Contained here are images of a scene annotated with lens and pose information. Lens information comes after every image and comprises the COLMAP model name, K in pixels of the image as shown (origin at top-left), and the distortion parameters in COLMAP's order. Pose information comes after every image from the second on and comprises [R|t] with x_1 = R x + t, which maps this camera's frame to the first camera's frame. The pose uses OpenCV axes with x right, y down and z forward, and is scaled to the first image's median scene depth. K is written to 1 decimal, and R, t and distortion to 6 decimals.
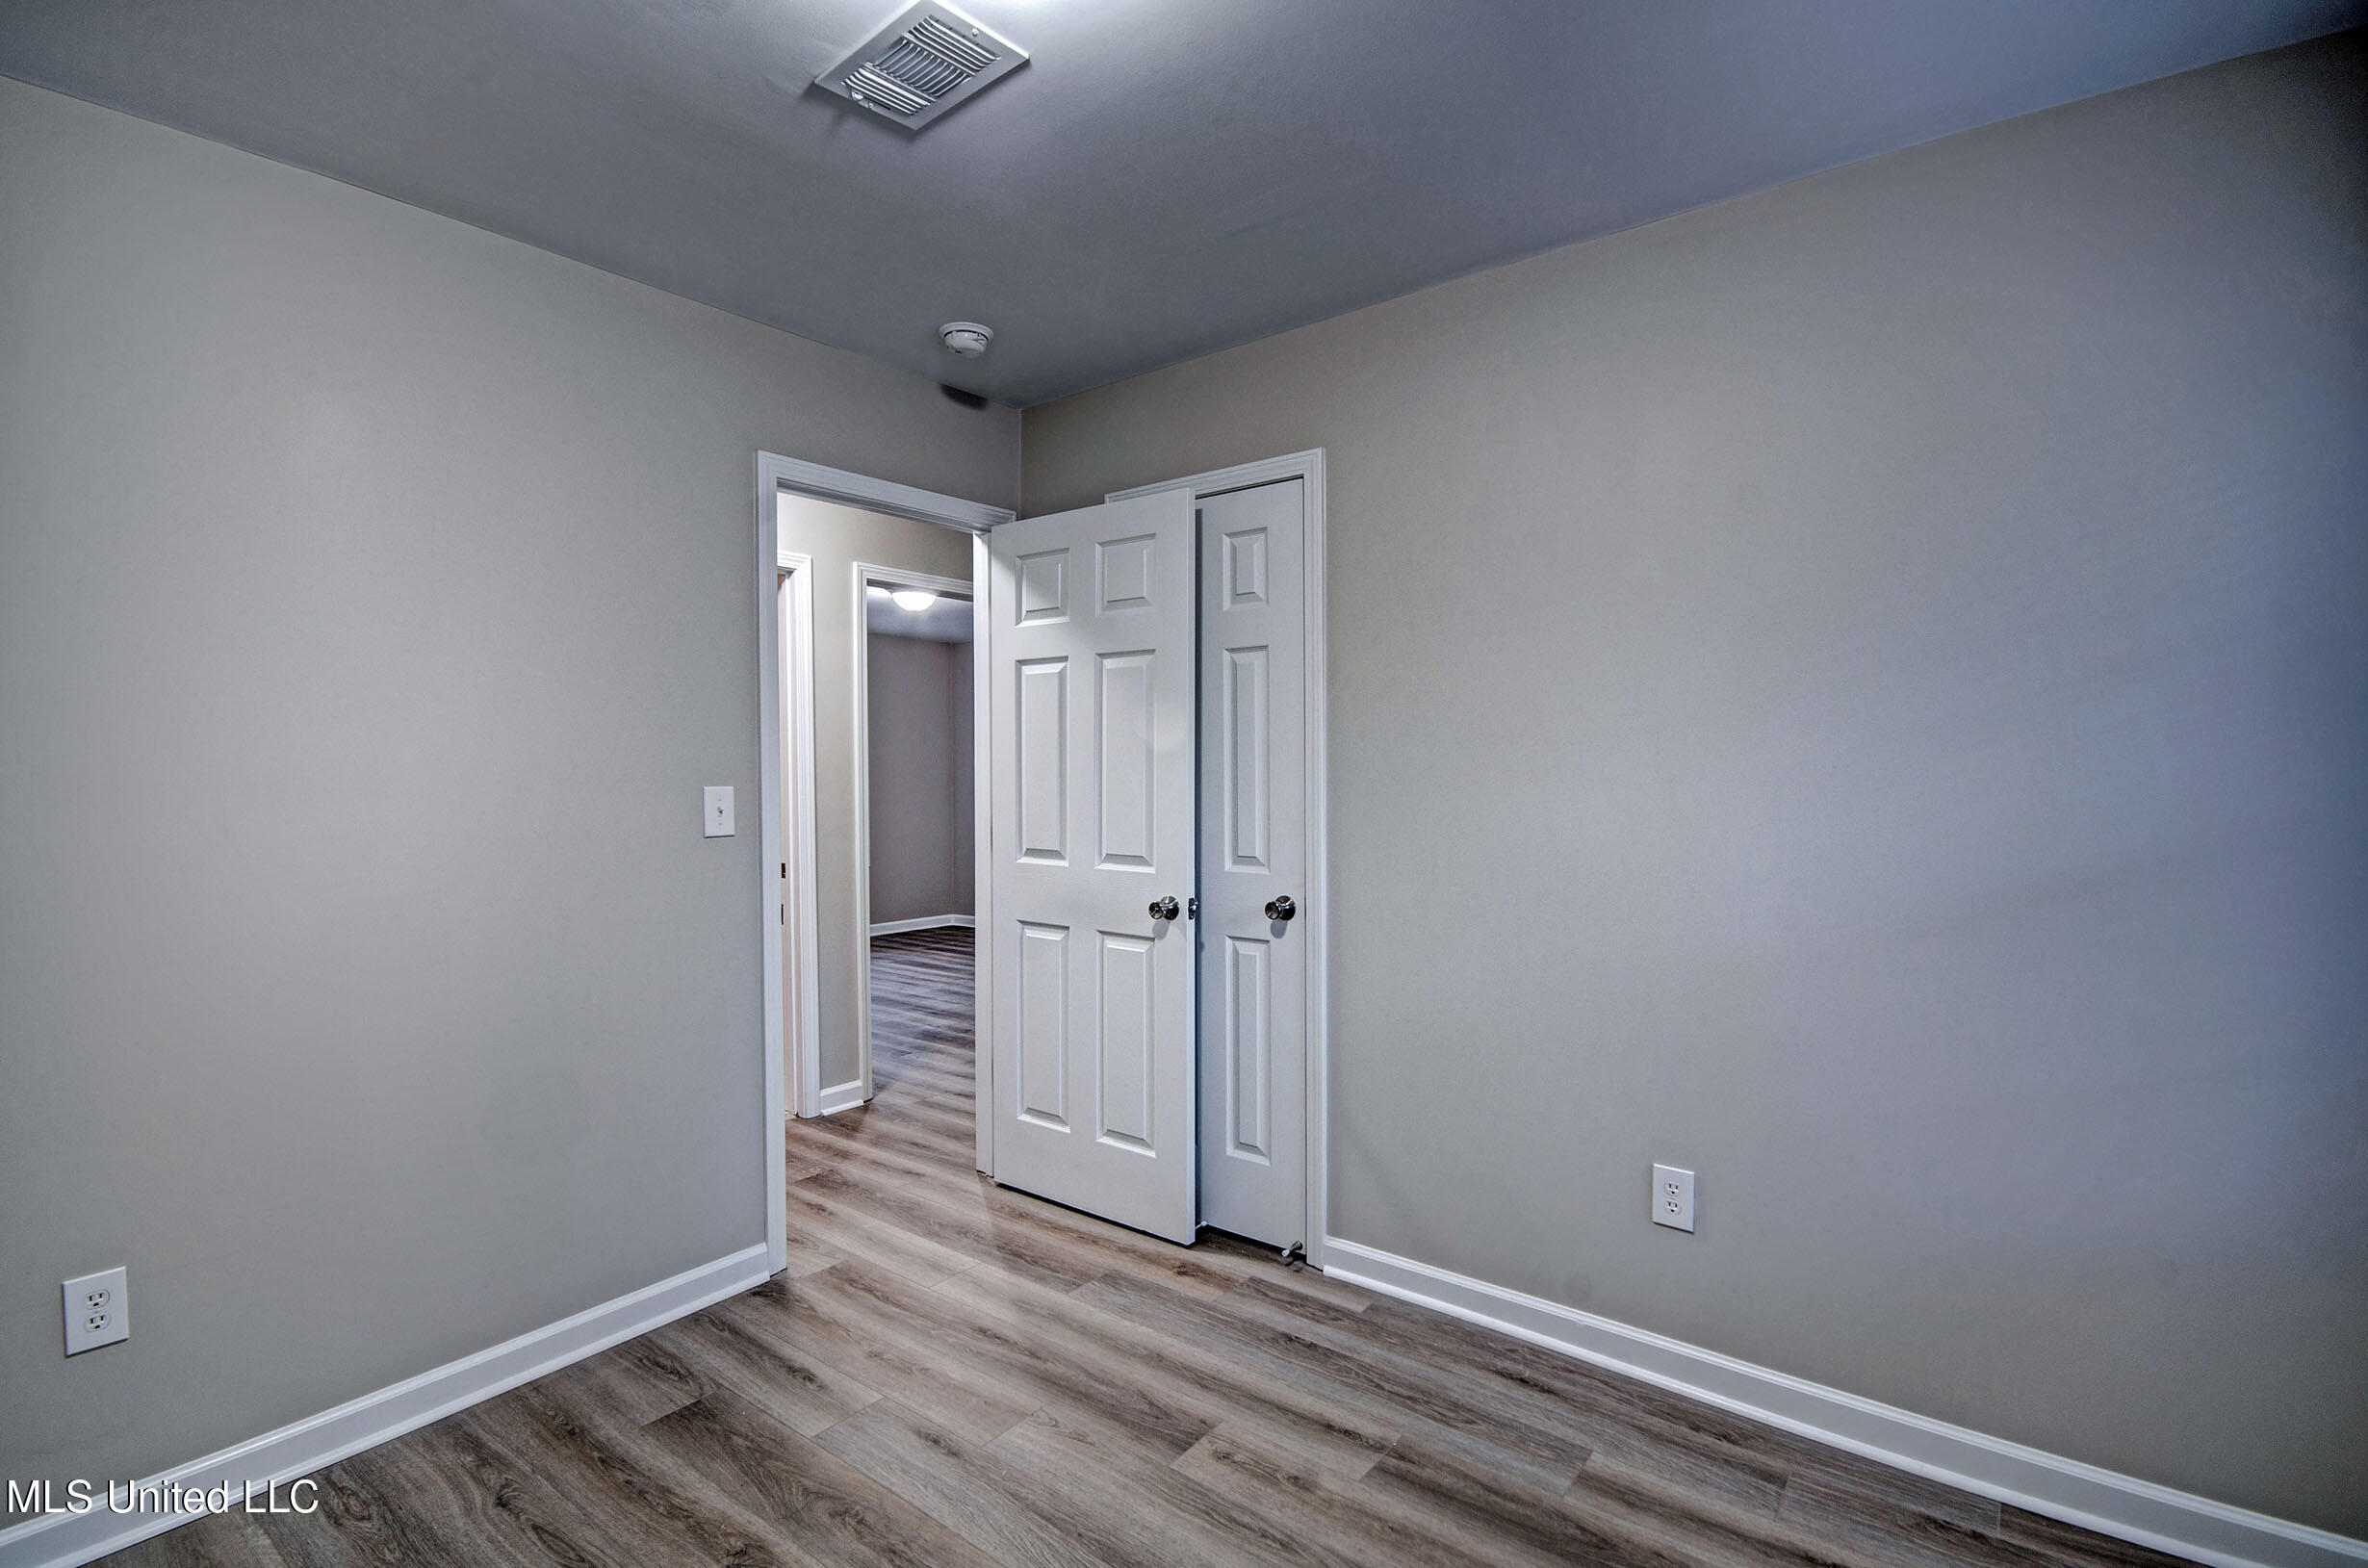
lens RADIAL K [[1136.9, 0, 1178.1], [0, 1136.9, 790.4], [0, 0, 1]] dist [-0.003066, -0.000067]
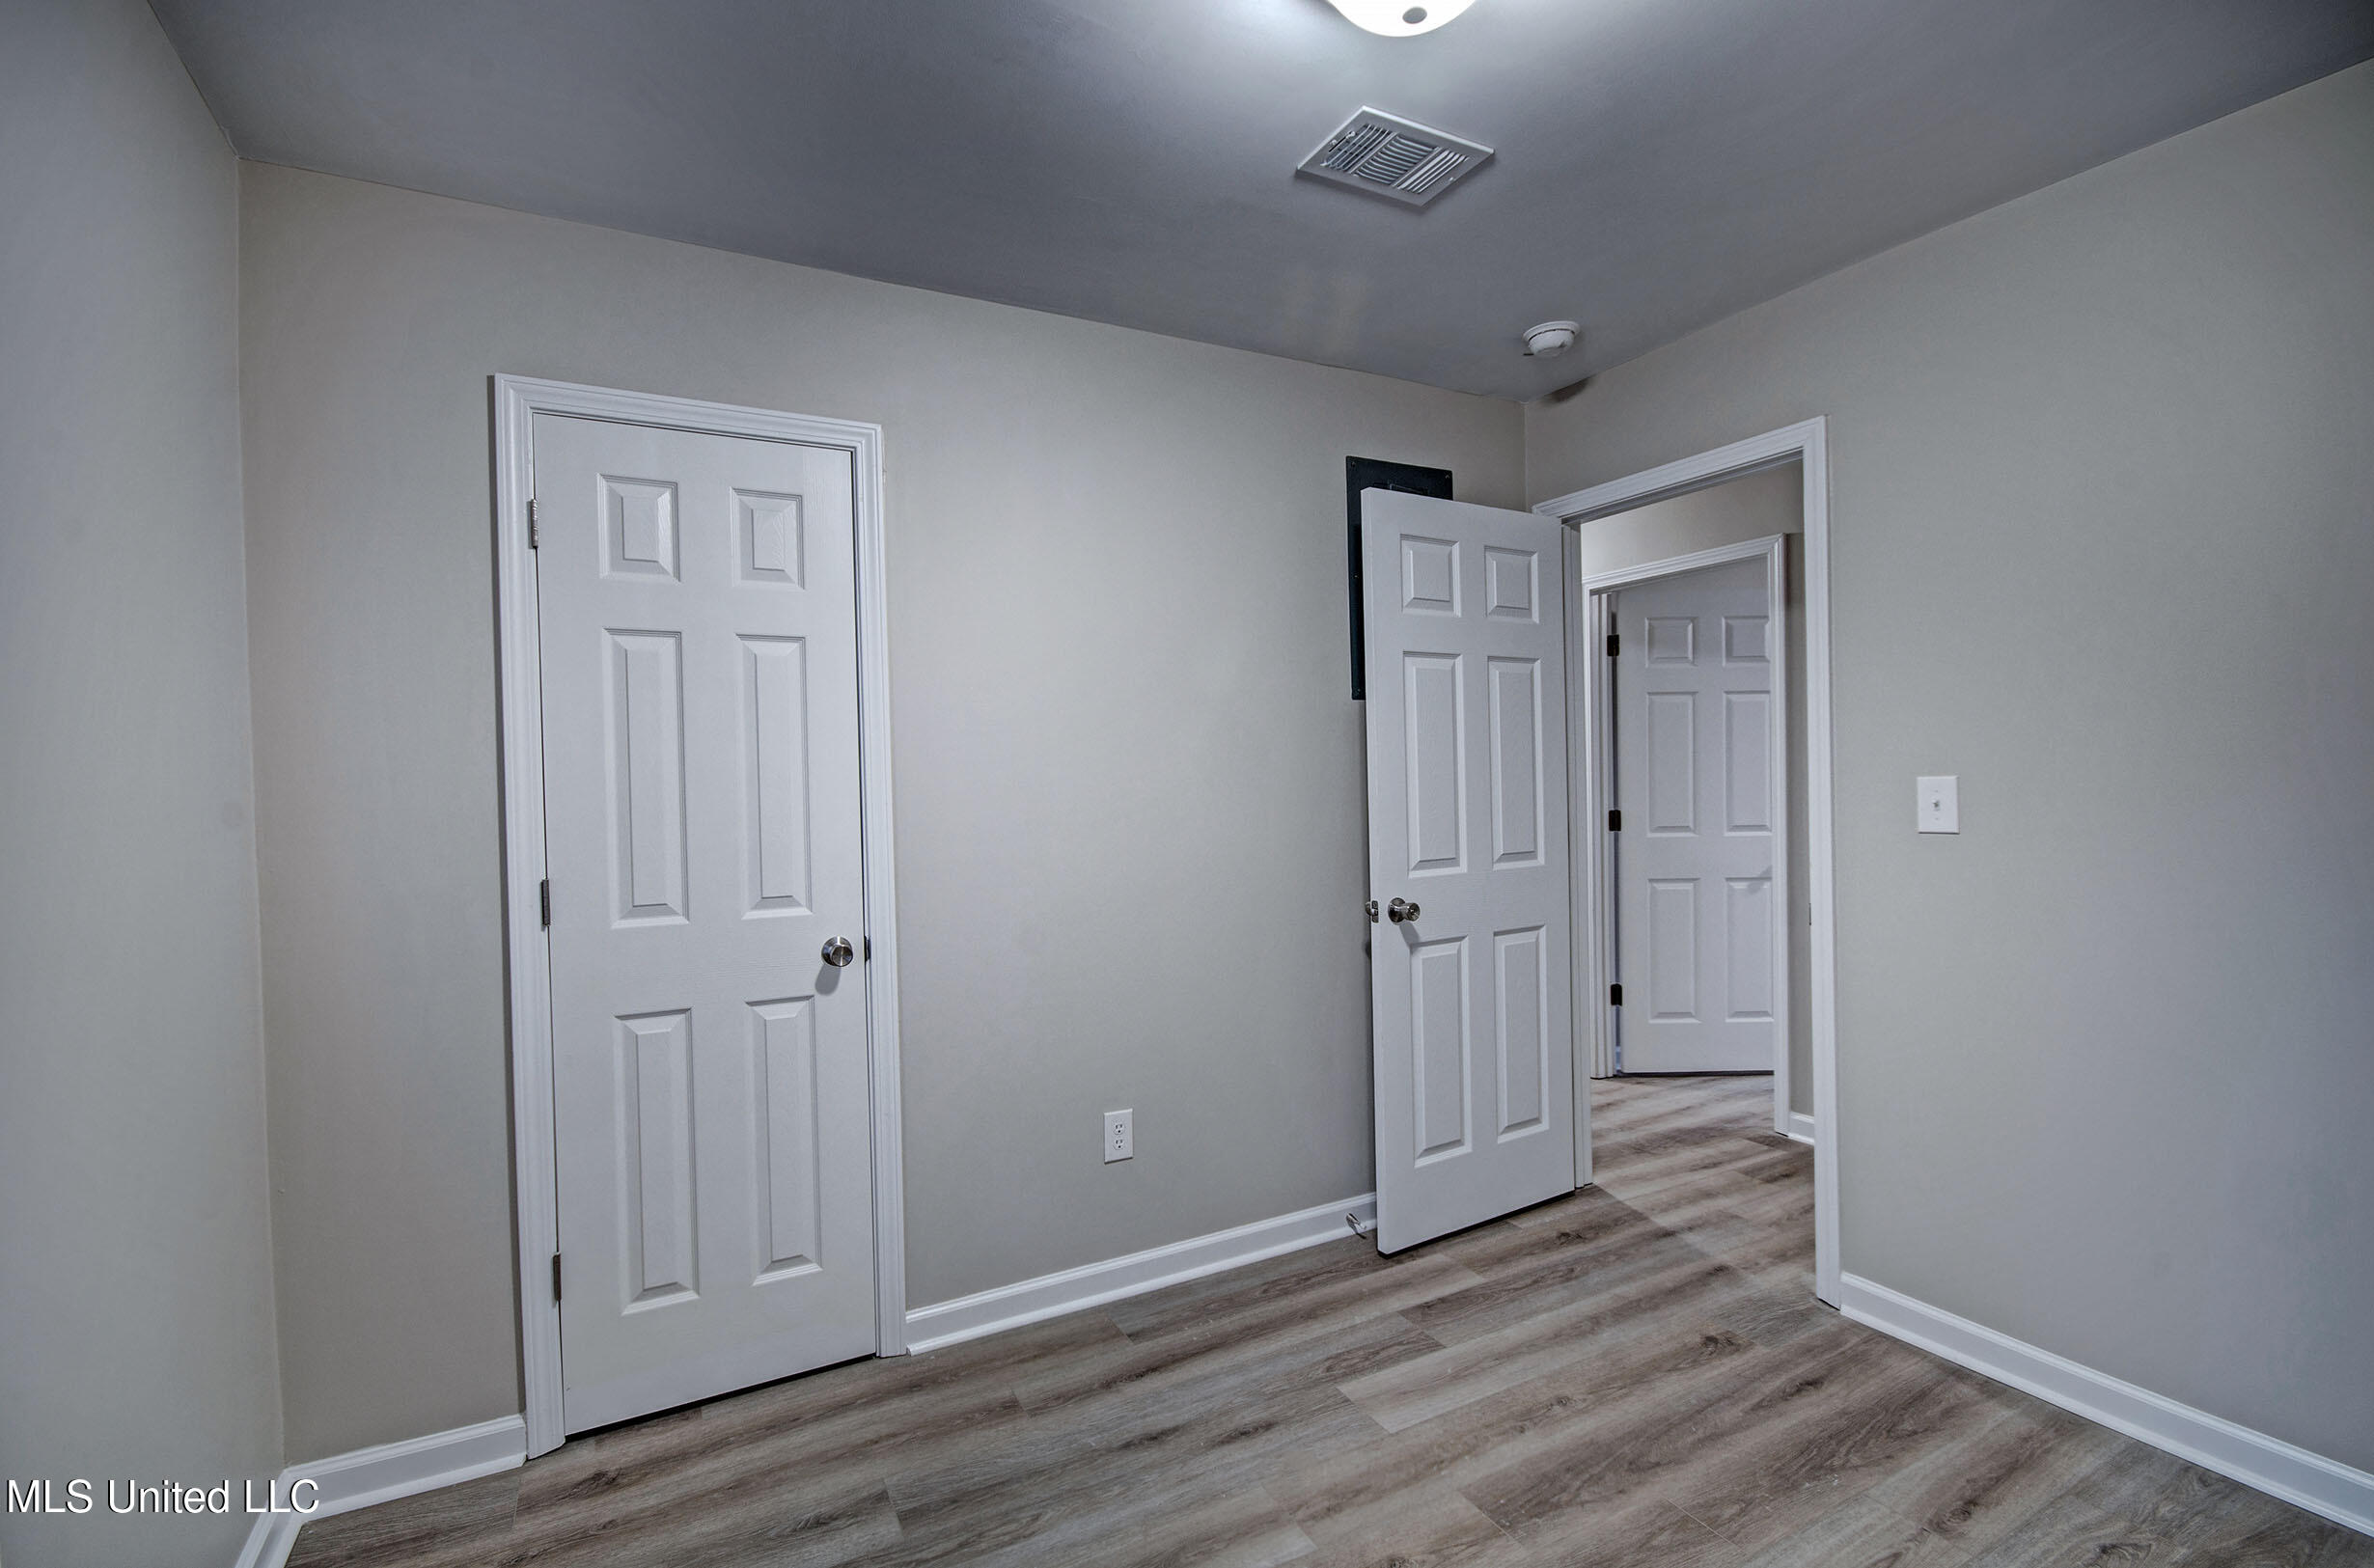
lens RADIAL K [[1058.6, 0, 1180.9], [0, 1058.6, 781.2], [0, 0, 1]] dist [-0.008667, -0.002234]
pose [[0.371130, -0.007490, 0.928551, -0.549041], [0.039180, 0.999203, -0.007600, -0.006788], [-0.927754, 0.039201, 0.371128, 0.480545]]
